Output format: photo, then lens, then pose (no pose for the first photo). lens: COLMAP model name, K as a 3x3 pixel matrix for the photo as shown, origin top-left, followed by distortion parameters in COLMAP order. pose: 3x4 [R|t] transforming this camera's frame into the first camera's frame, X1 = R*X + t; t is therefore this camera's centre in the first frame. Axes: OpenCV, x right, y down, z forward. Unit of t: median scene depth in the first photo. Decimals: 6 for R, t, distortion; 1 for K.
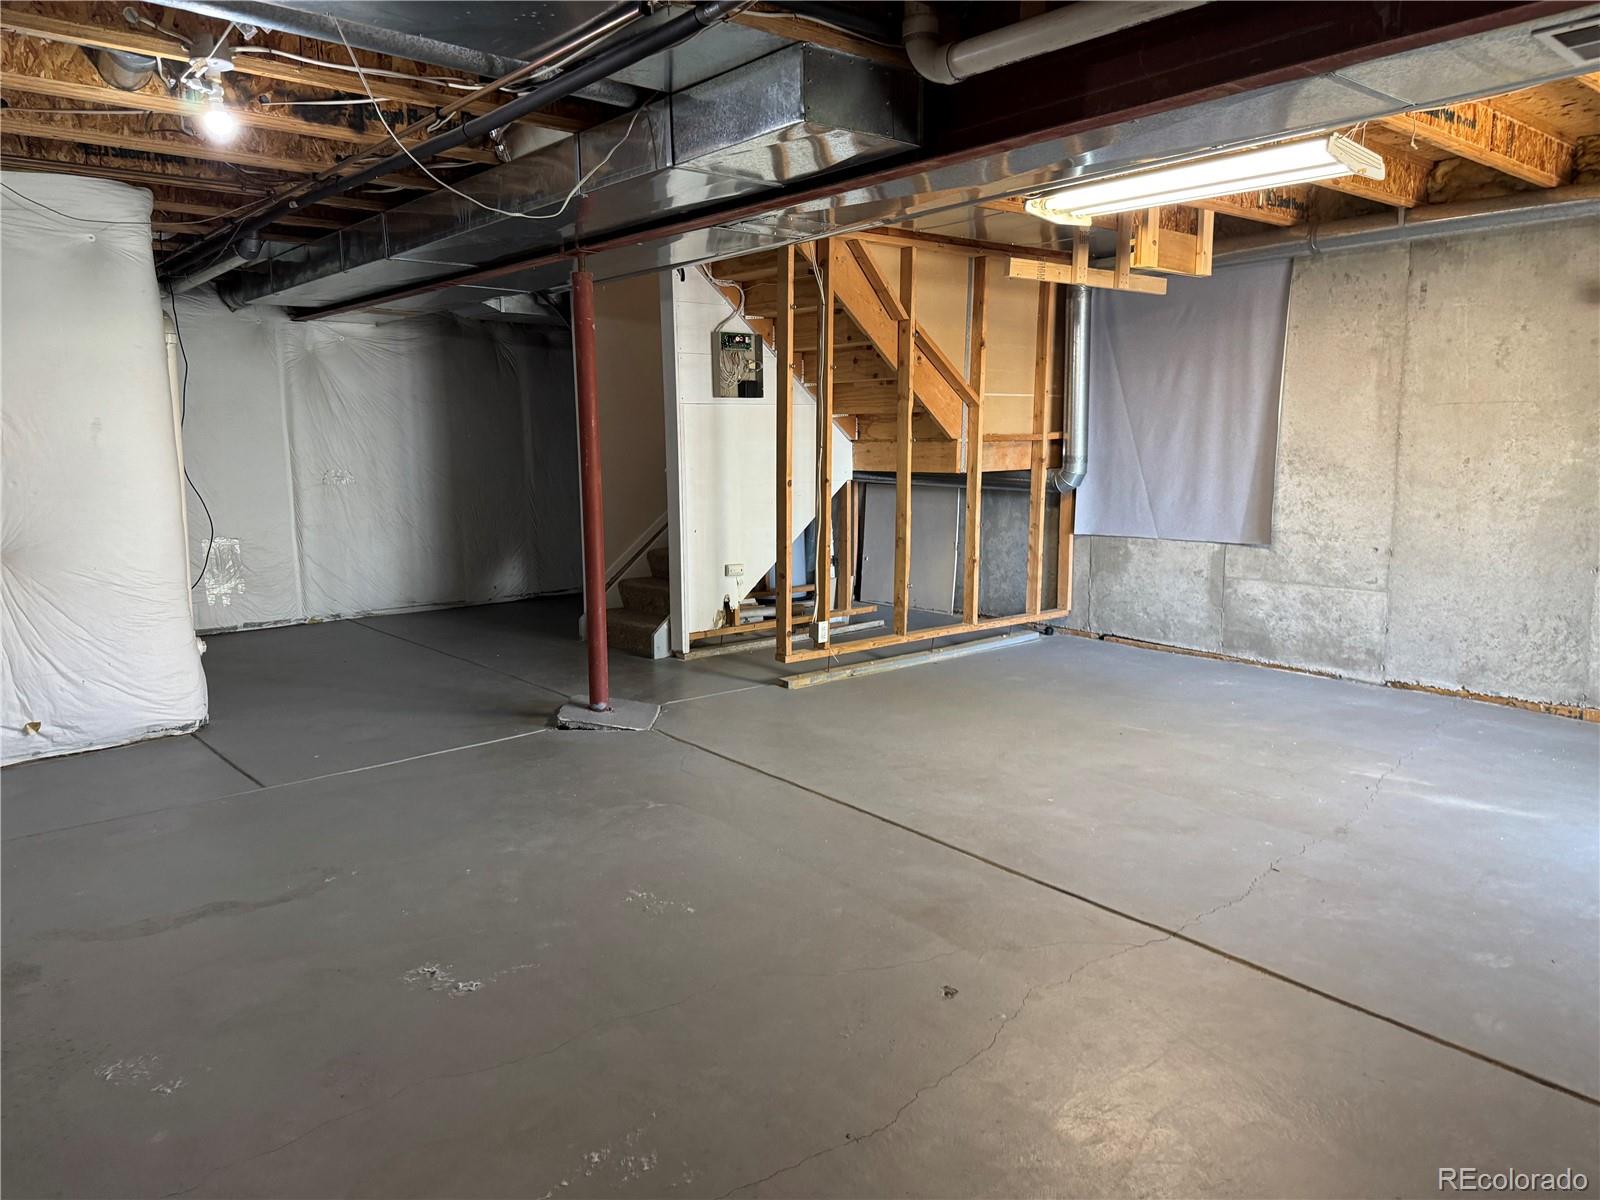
lens RADIAL K [[1123.3, 0, 800.4], [0, 1123.3, 604.5], [0, 0, 1]] dist [0.023671, -0.005727]
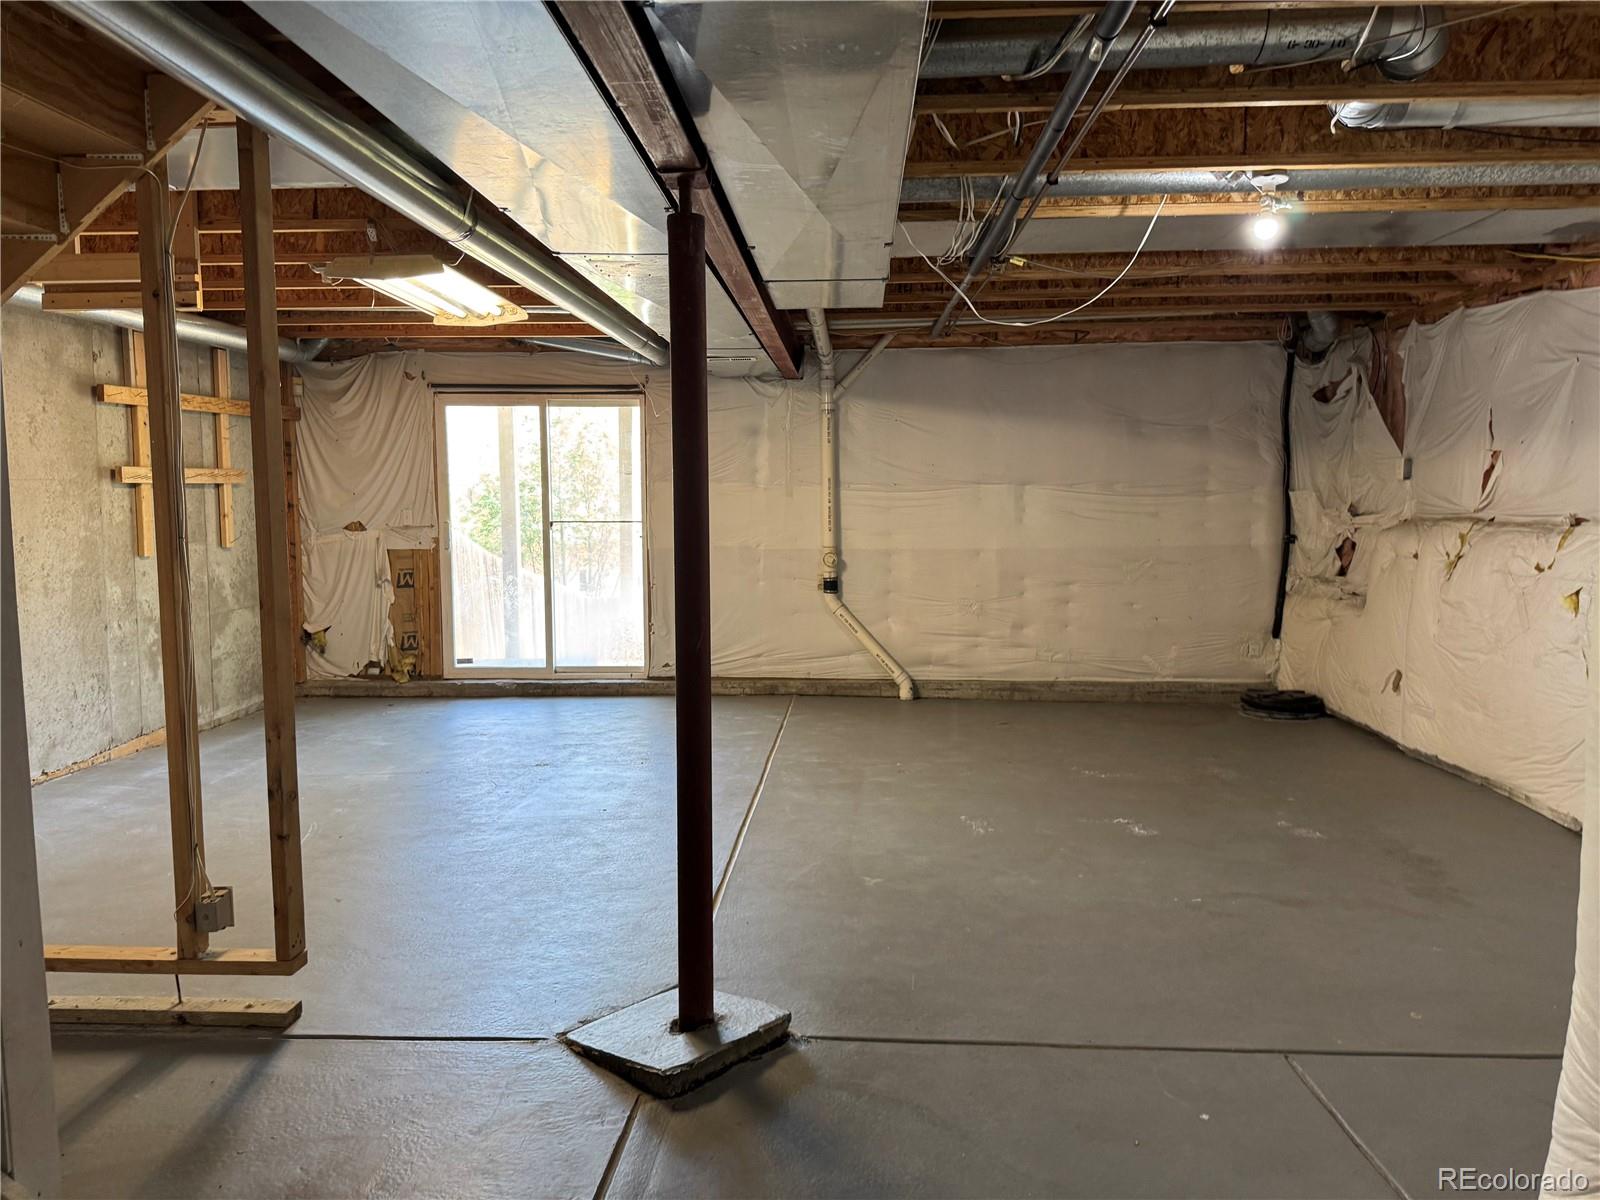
lens RADIAL K [[1123.3, 0, 799.0], [0, 1123.3, 596.3], [0, 0, 1]] dist [0.023671, -0.005727]
pose [[-0.728598, -0.060363, 0.682276, -0.572193], [0.118988, 0.969809, 0.212869, -0.215989], [-0.674527, 0.236279, -0.699418, 1.295843]]
